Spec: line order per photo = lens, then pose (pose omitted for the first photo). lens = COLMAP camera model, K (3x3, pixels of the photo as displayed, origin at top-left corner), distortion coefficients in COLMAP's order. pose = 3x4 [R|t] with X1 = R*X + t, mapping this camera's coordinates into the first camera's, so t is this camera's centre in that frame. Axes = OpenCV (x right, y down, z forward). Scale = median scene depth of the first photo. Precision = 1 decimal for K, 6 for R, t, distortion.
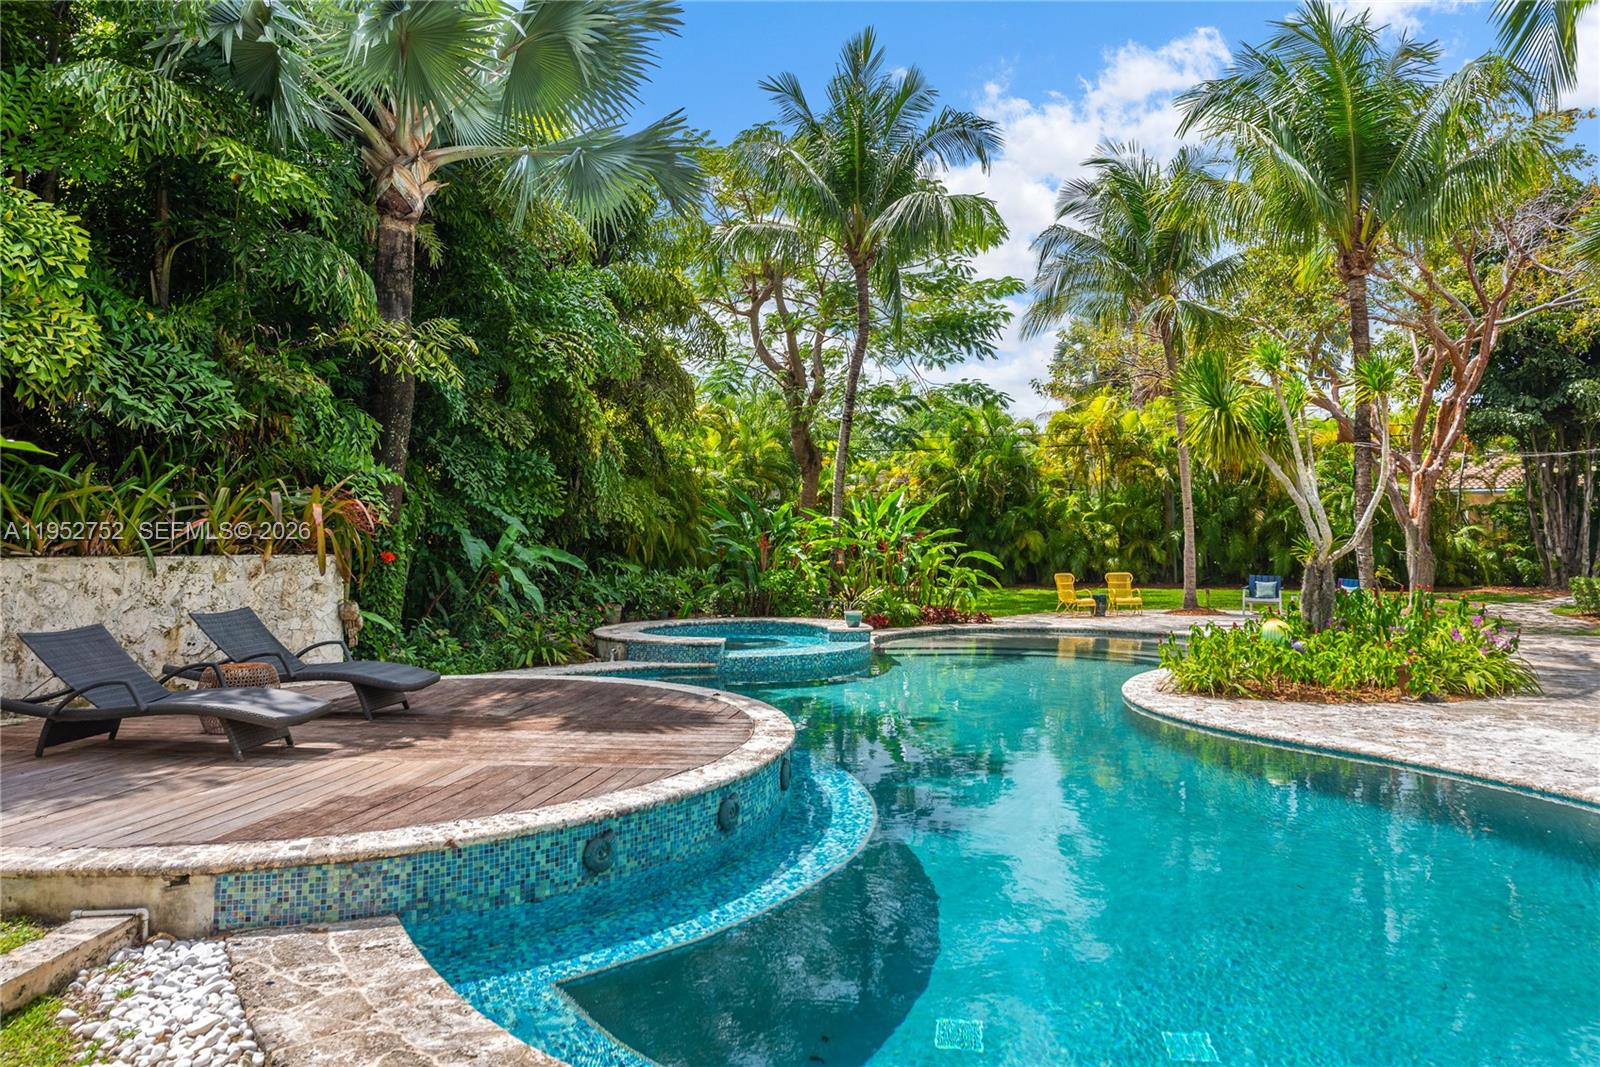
lens RADIAL K [[1057.3, 0, 801.7], [0, 1057.3, 553.6], [0, 0, 1]] dist [0.004276, 0.001257]
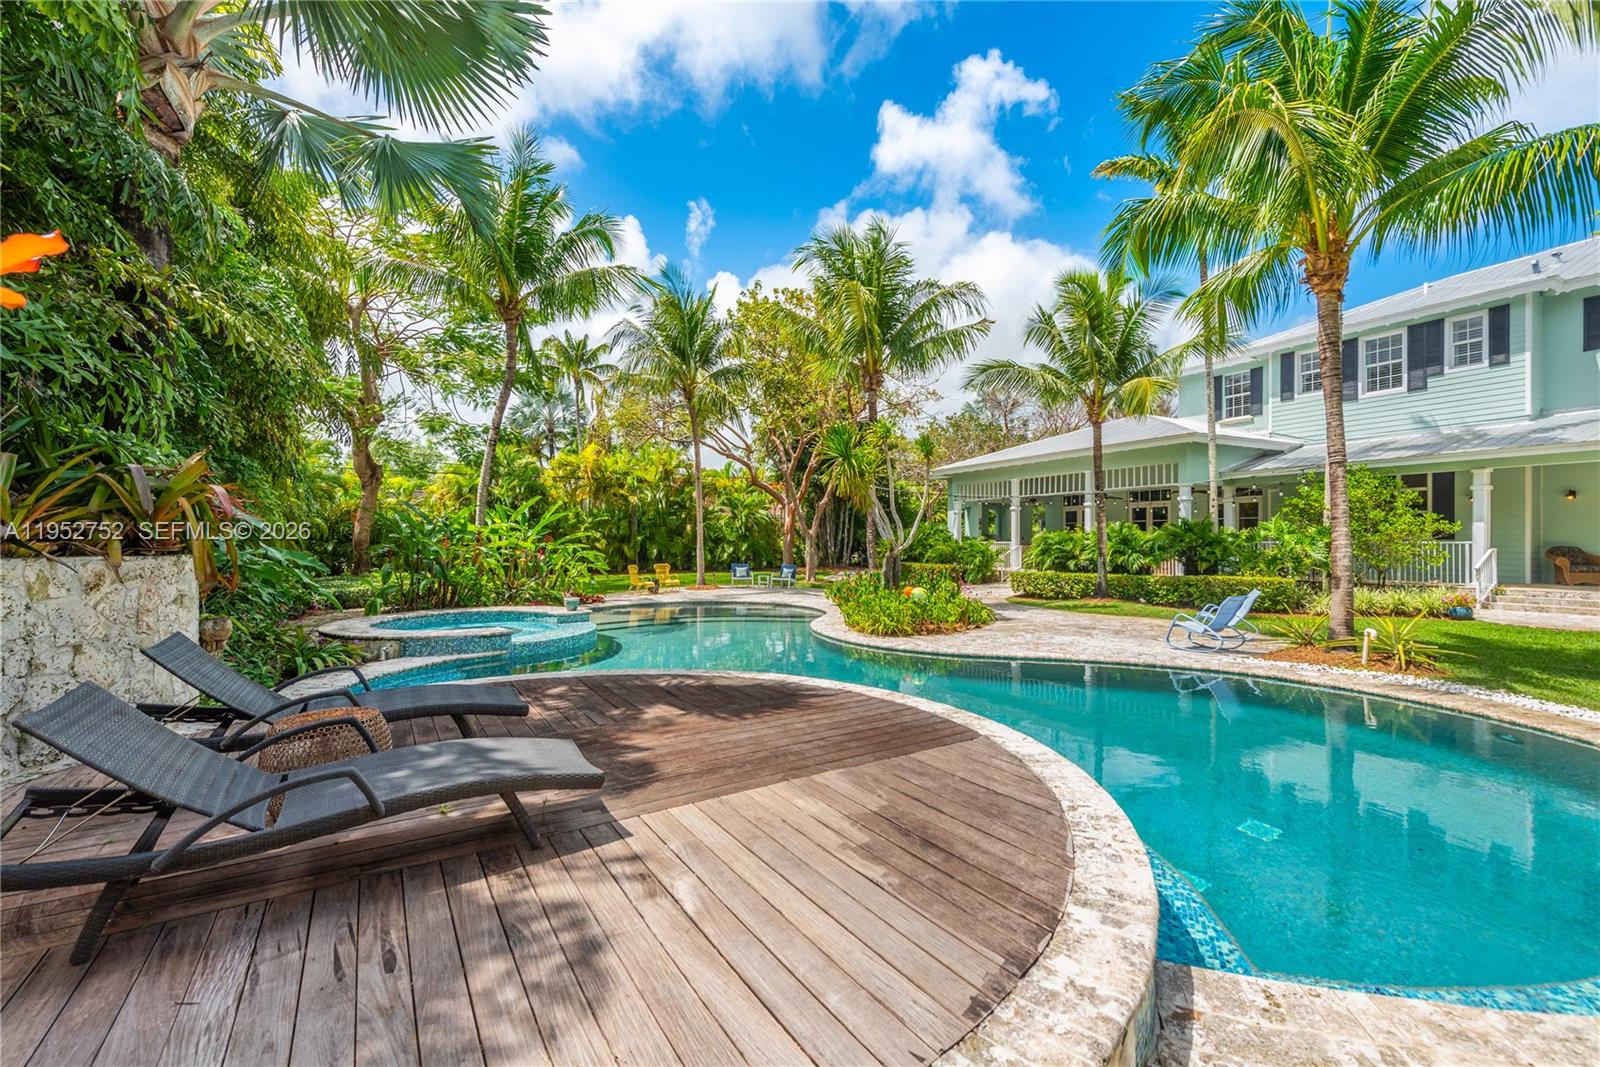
lens RADIAL K [[677.0, 0, 800.0], [0, 677.0, 533.5], [0, 0, 1]] dist [0.000952, -0.000049]
pose [[0.749460, 0.008173, 0.661999, -0.282251], [0.010936, 0.999635, -0.024722, 0.001064], [-0.661959, 0.025768, 0.749097, 0.223049]]
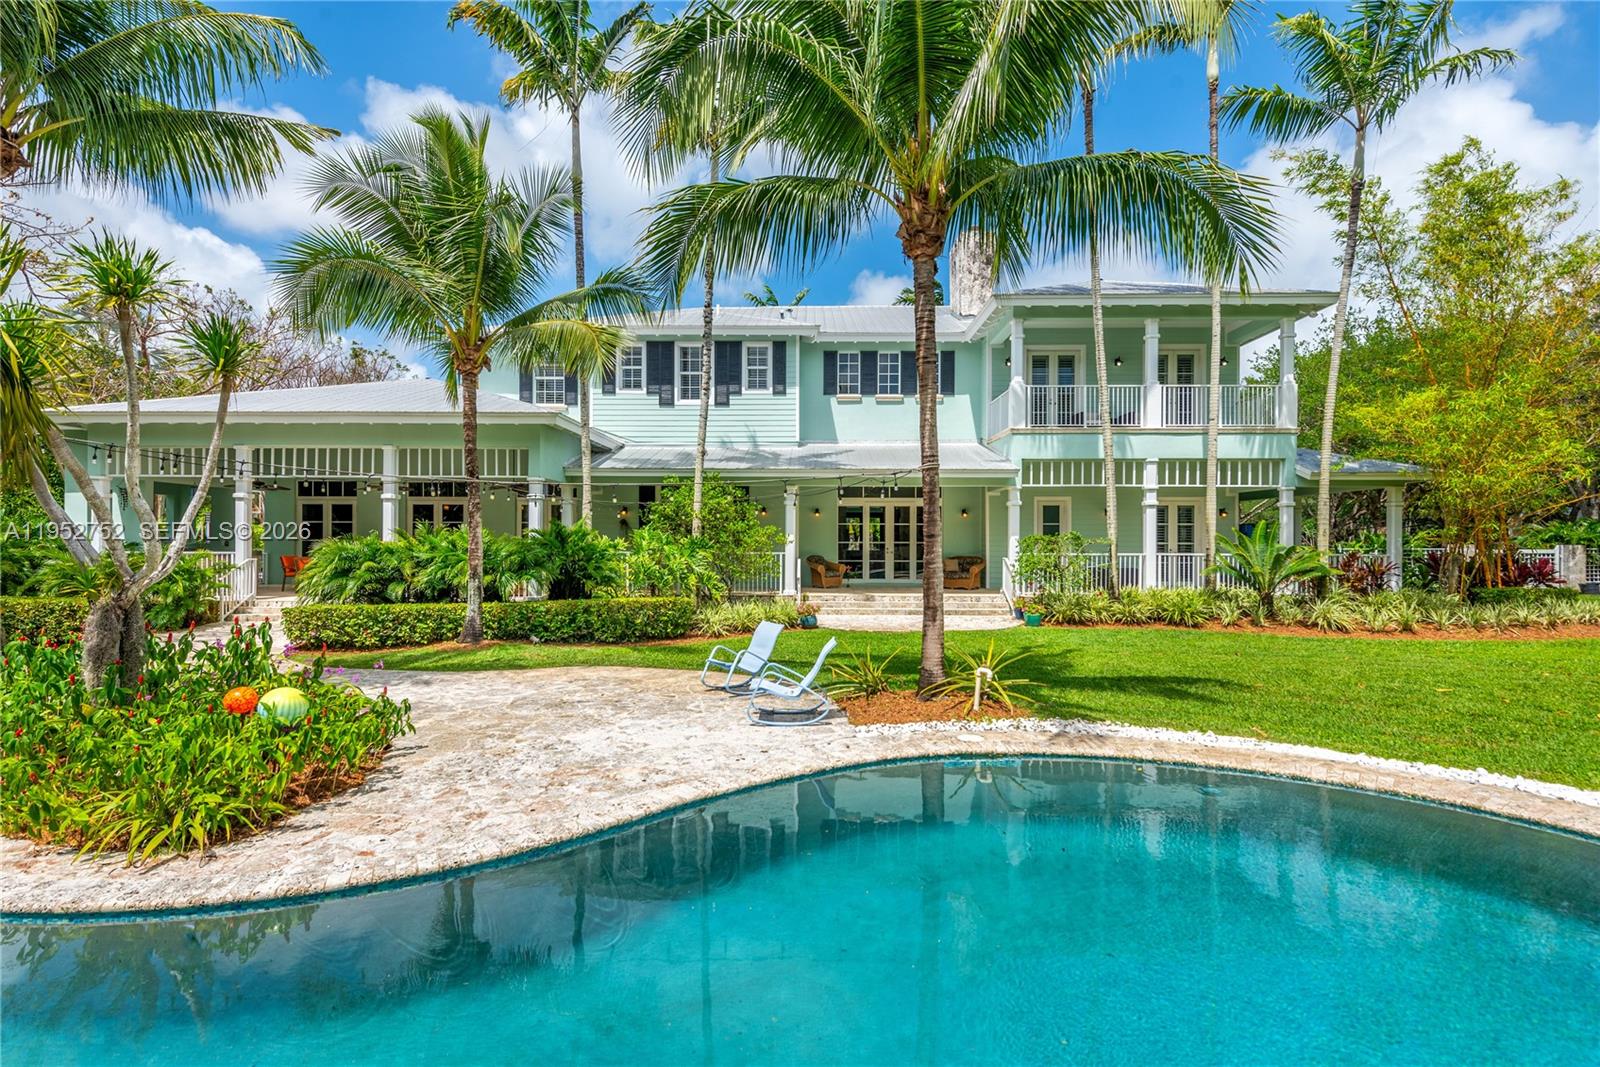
lens RADIAL K [[760.0, 0, 806.8], [0, 760.0, 540.5], [0, 0, 1]] dist [0.020559, -0.008462]
pose [[-0.215778, 0.003998, 0.976434, -0.075187], [0.012647, 0.999919, -0.001299, -0.017109], [-0.976360, 0.012069, -0.215811, 0.532936]]
